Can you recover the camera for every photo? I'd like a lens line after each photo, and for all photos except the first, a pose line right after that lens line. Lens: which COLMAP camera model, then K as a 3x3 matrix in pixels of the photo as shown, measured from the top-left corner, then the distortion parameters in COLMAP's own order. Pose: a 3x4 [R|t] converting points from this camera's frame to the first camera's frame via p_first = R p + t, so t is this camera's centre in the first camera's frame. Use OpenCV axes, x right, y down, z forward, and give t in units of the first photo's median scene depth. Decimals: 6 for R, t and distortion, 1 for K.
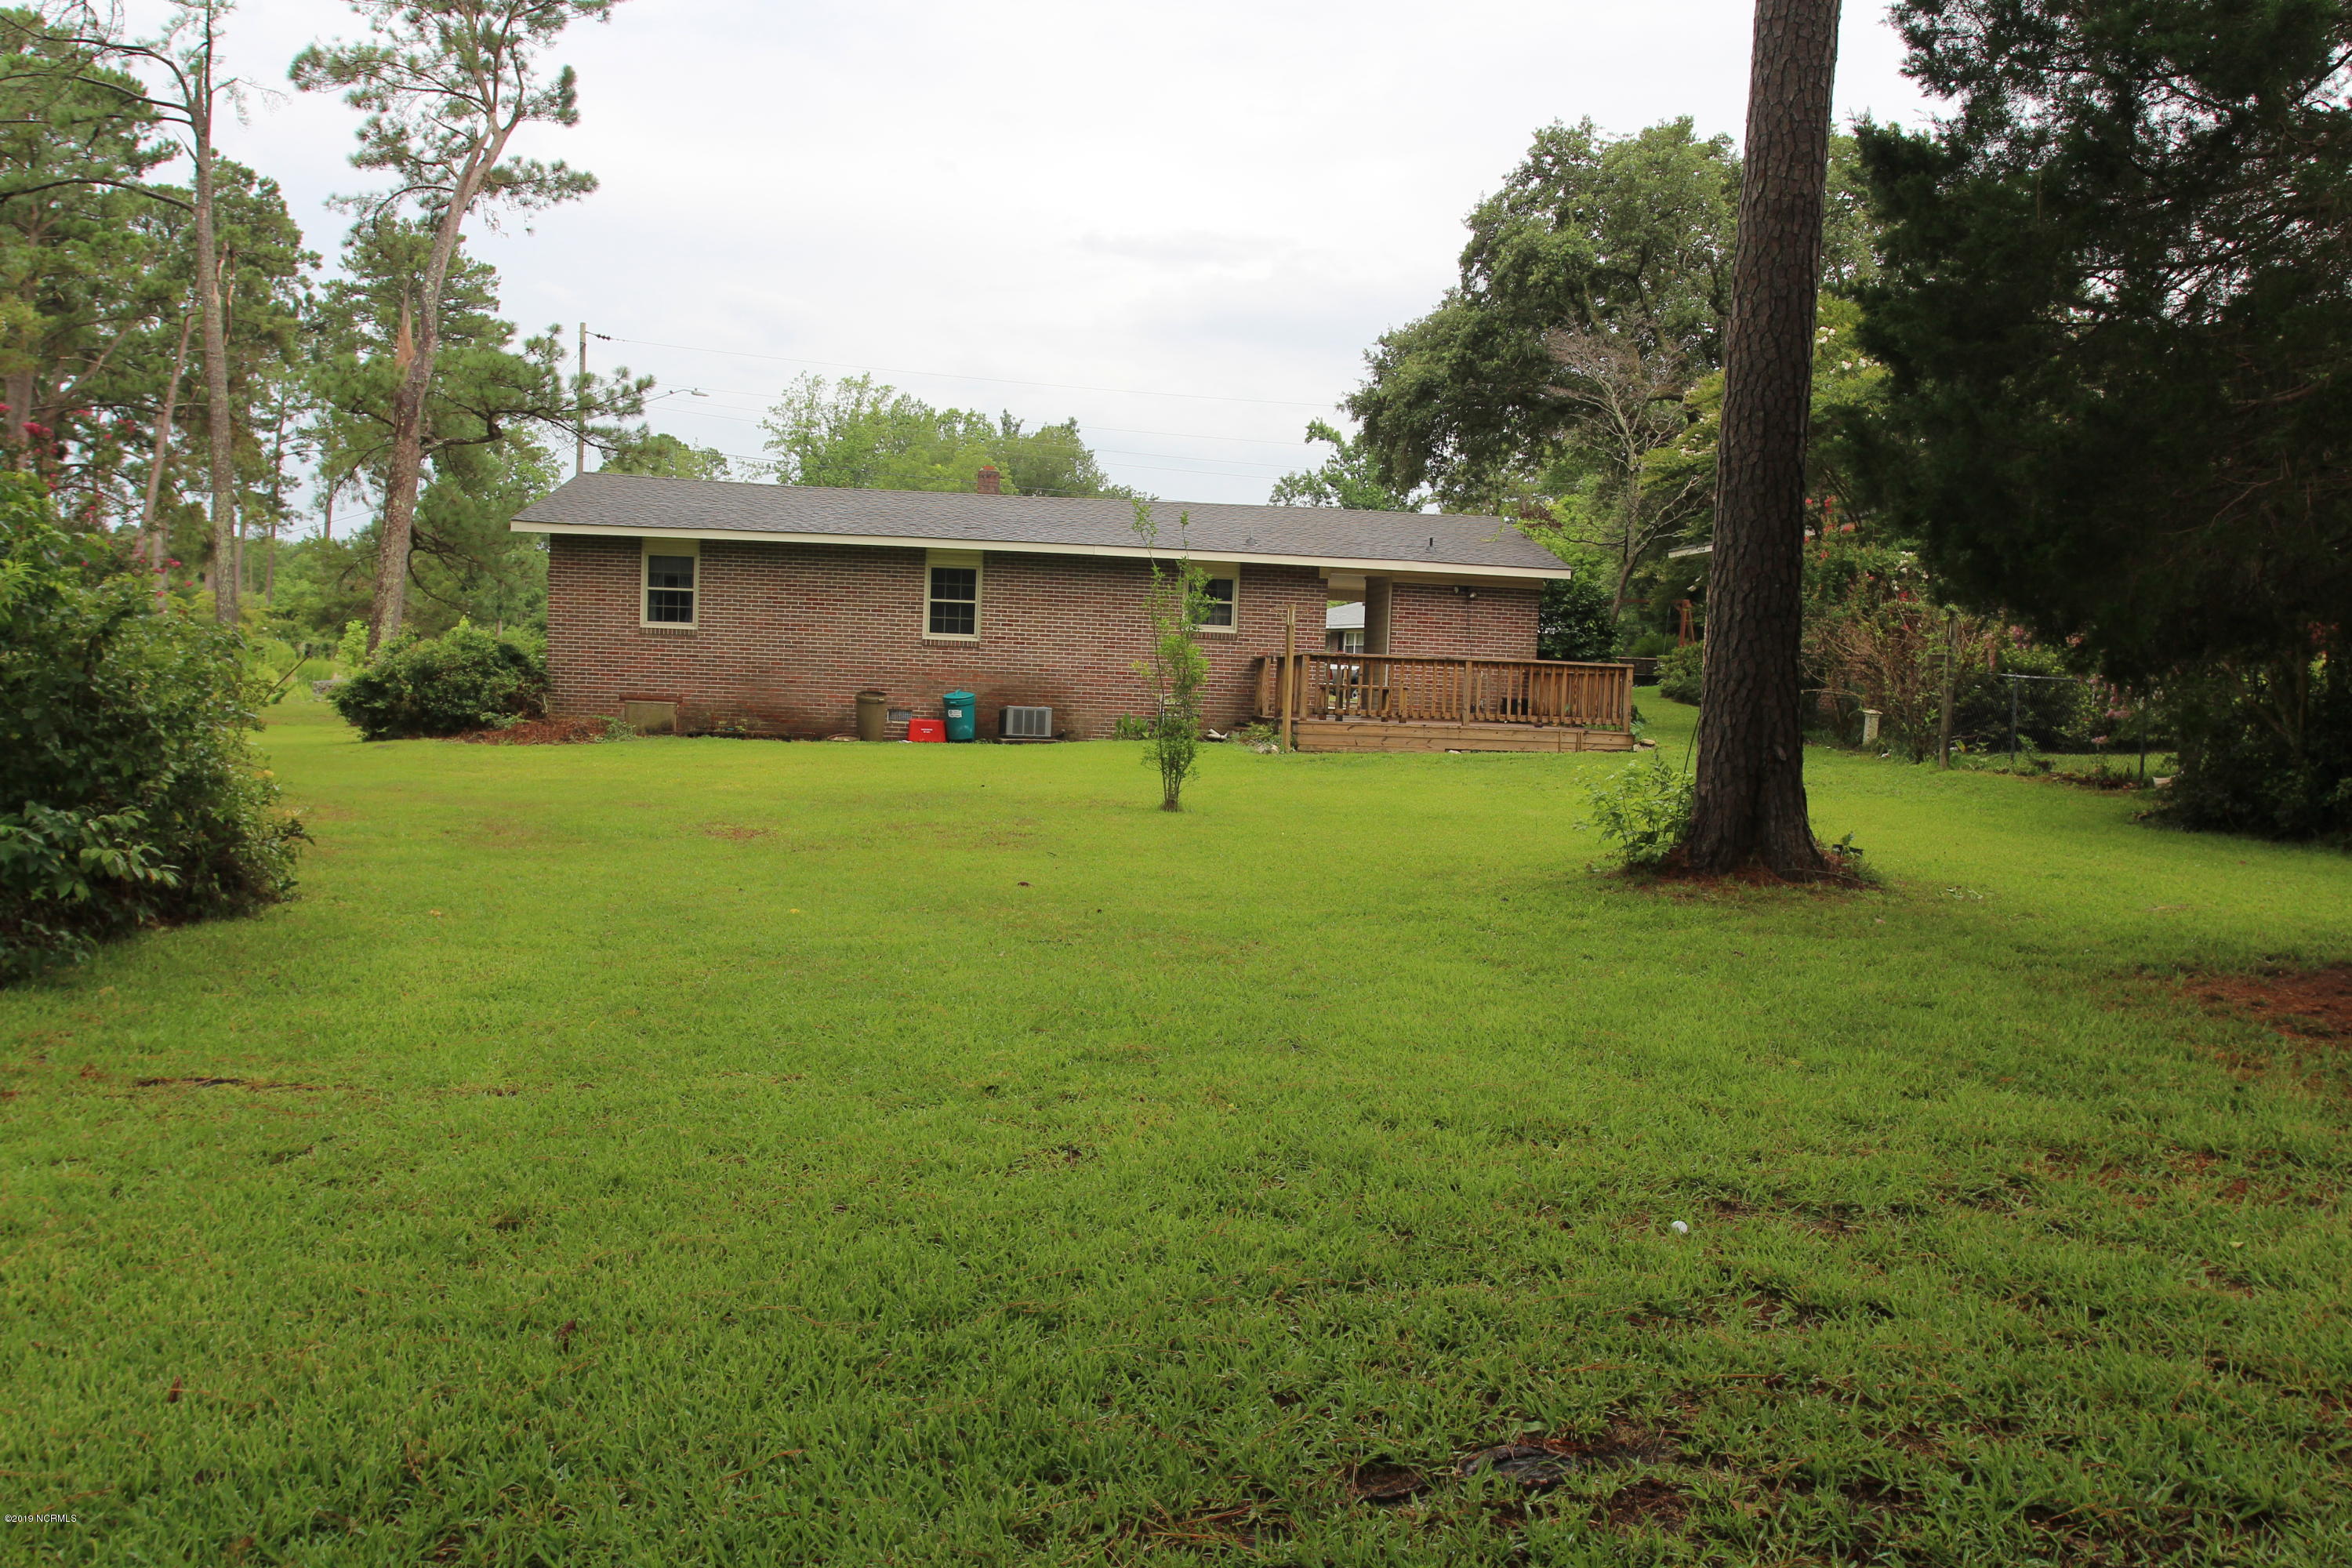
lens RADIAL K [[1858.2, 0, 1178.2], [0, 1858.2, 804.6], [0, 0, 1]] dist [-0.094462, 0.066041]
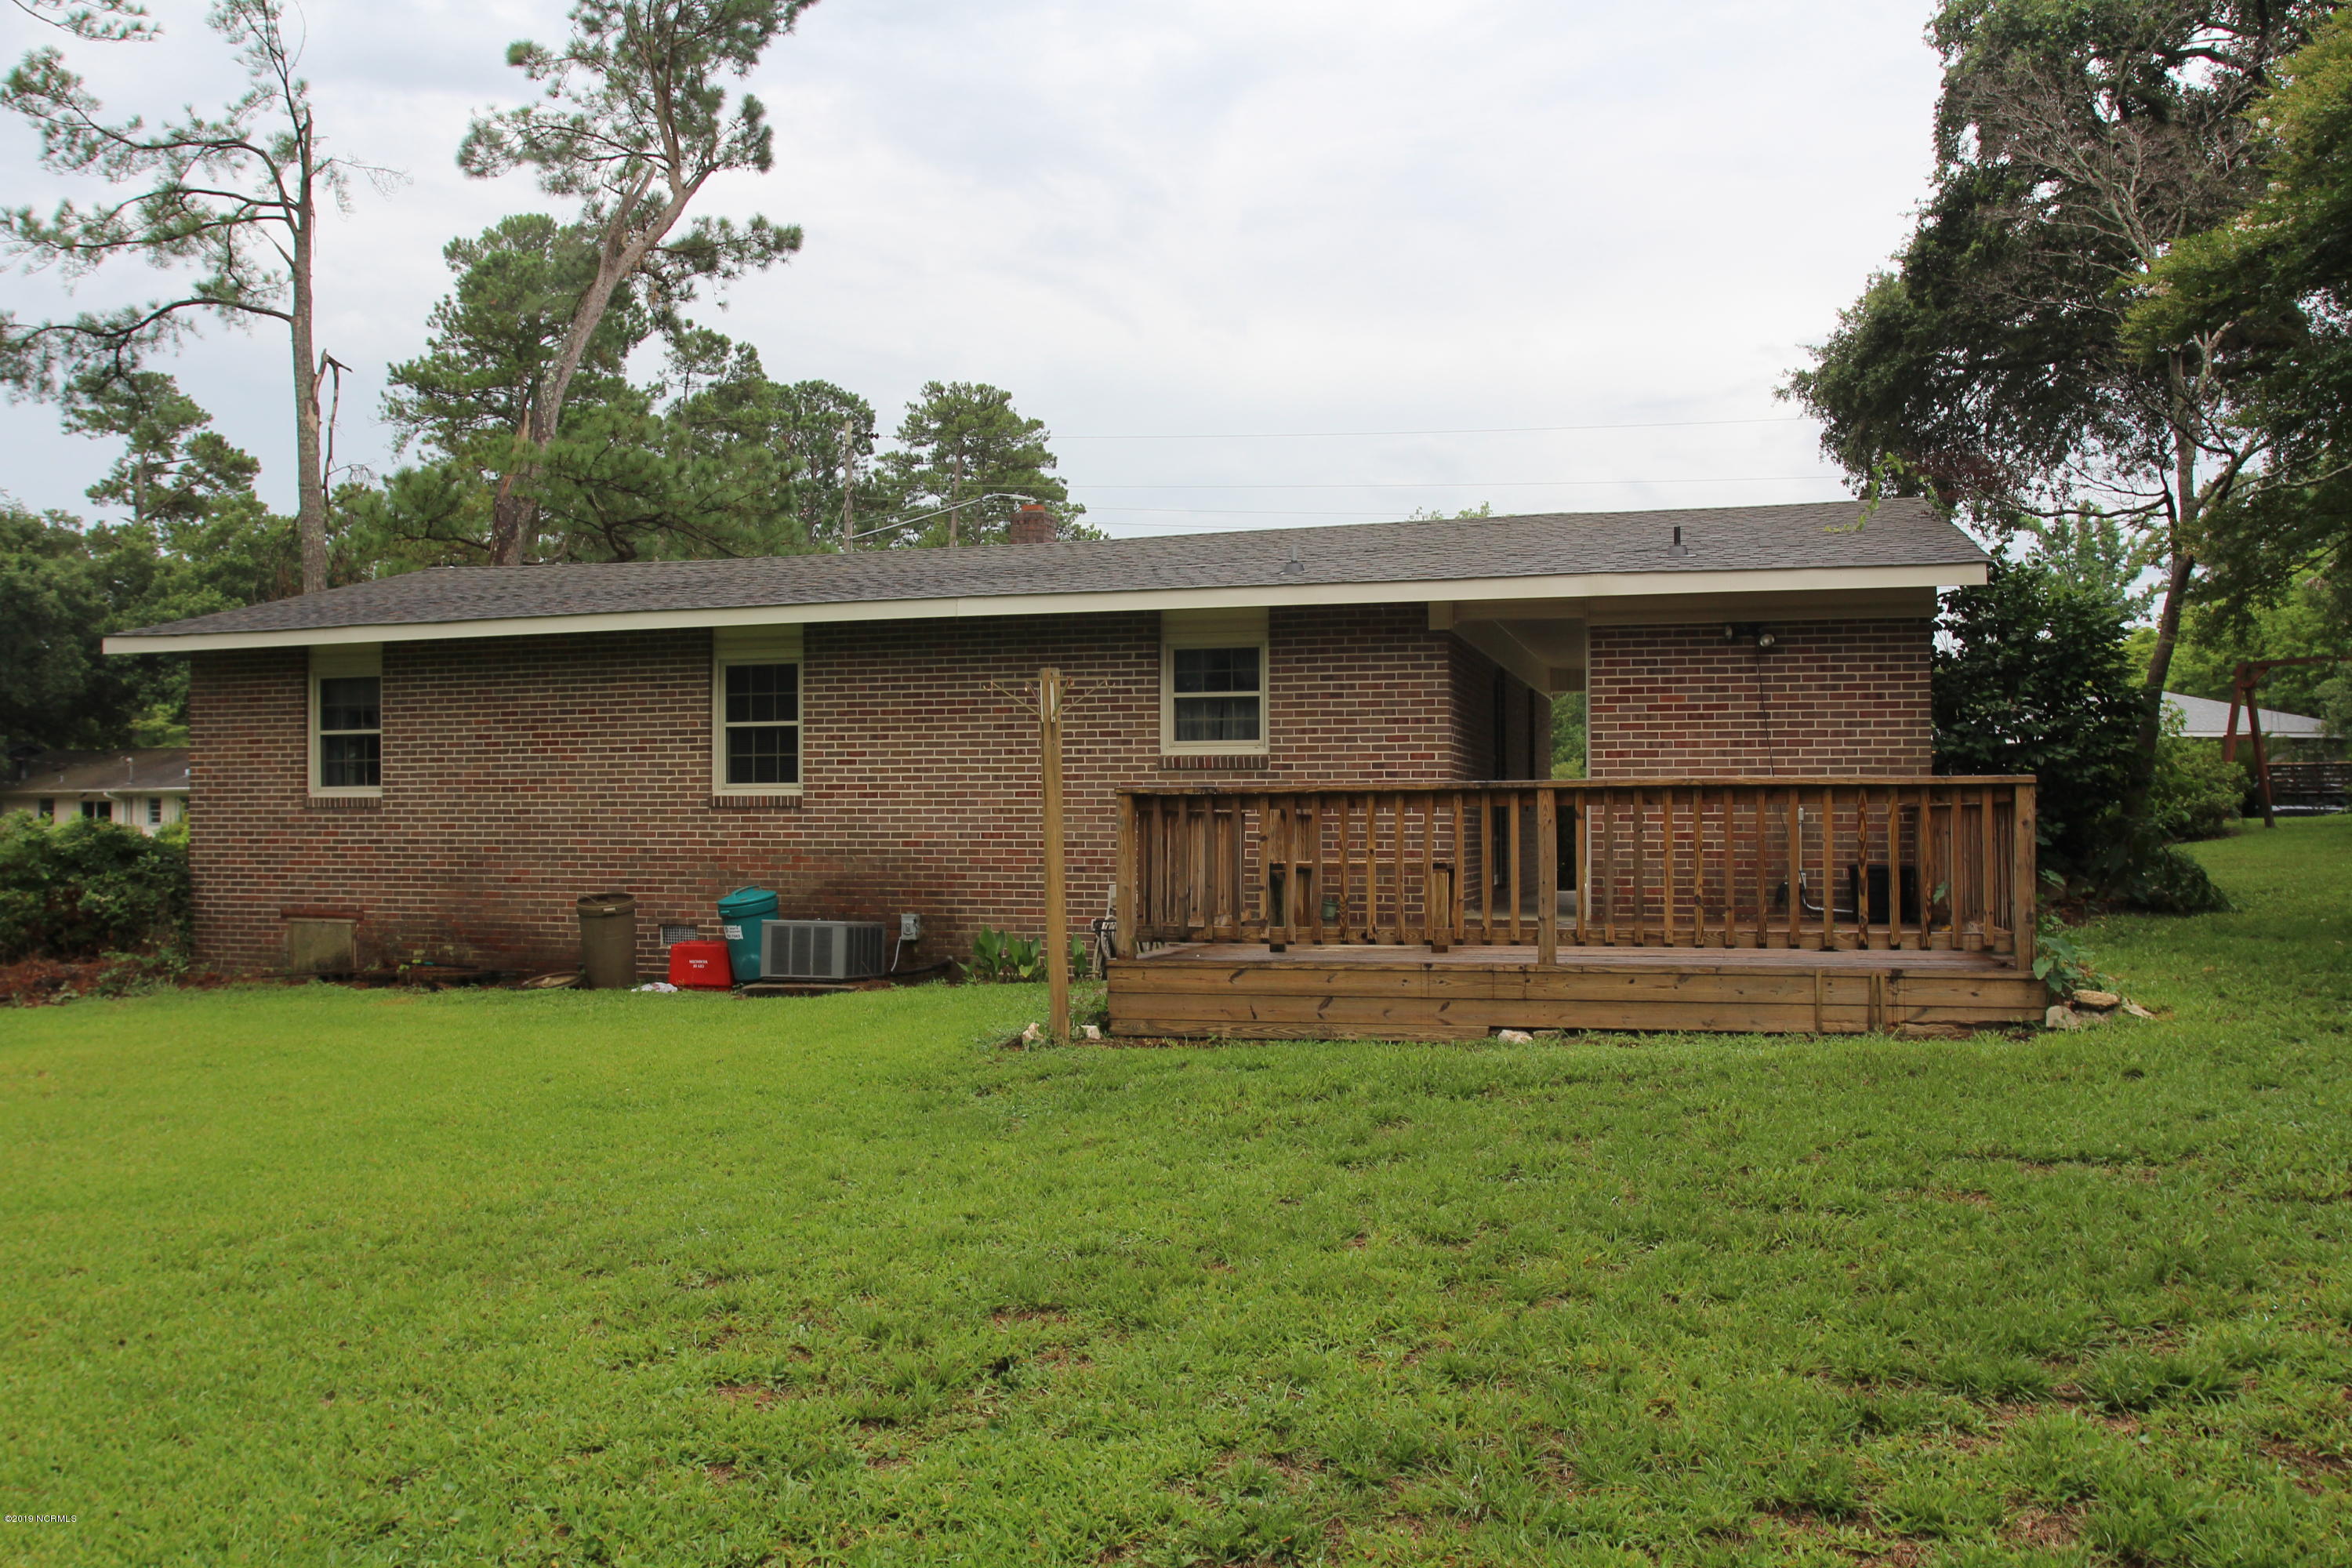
lens RADIAL K [[1858.2, 0, 1178.2], [0, 1858.2, 804.6], [0, 0, 1]] dist [-0.094462, 0.066041]
pose [[0.923201, -0.044855, -0.381691, 0.197049], [0.013194, 0.996279, -0.085167, -0.037508], [0.384091, 0.073590, 0.920358, 0.539738]]
